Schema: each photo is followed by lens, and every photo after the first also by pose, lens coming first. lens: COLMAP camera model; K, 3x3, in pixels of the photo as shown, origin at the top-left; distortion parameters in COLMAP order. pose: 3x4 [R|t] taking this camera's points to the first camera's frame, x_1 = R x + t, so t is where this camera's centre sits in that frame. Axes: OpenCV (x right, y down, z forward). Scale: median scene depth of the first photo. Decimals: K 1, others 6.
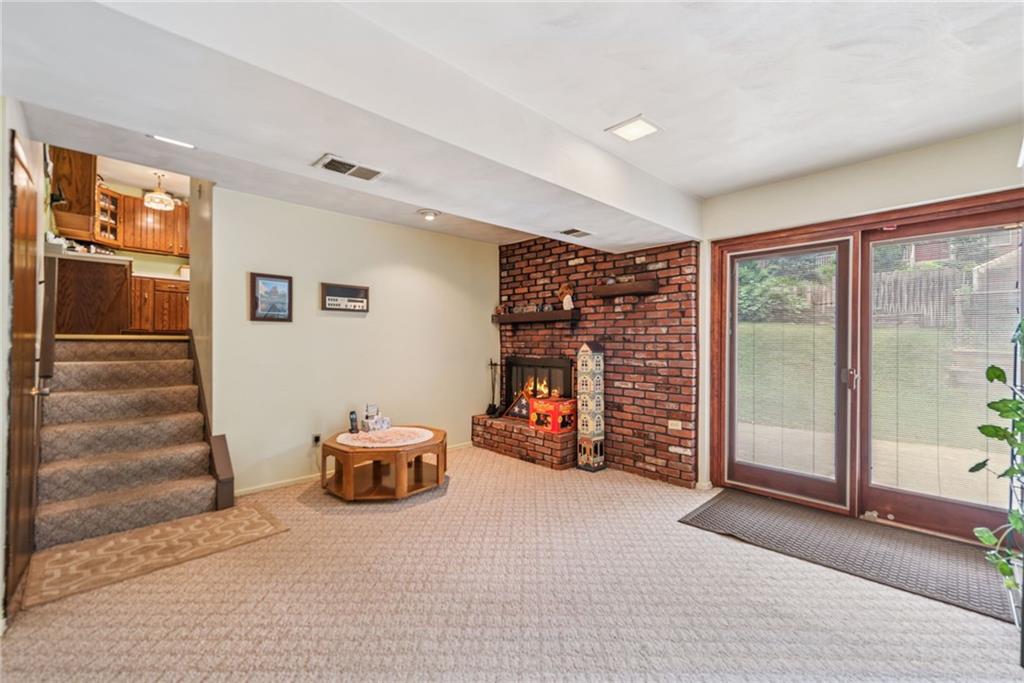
lens RADIAL K [[410.6, 0, 512.7], [0, 410.6, 344.6], [0, 0, 1]] dist [0.000198, -0.000219]
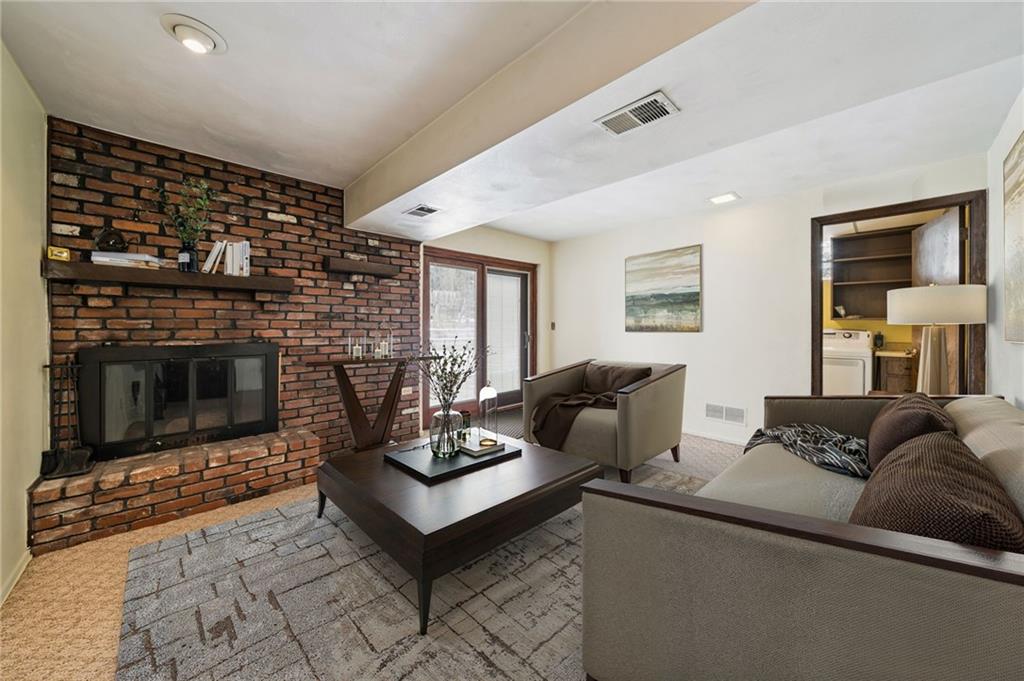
lens RADIAL K [[377.6, 0, 510.5], [0, 377.6, 323.0], [0, 0, 1]] dist [-0.001429, -0.000260]
pose [[-0.002357, -0.001473, 0.999996, -0.593683], [-0.001892, 0.999997, 0.001468, -0.003326], [-0.999995, -0.001888, -0.002360, 0.593253]]
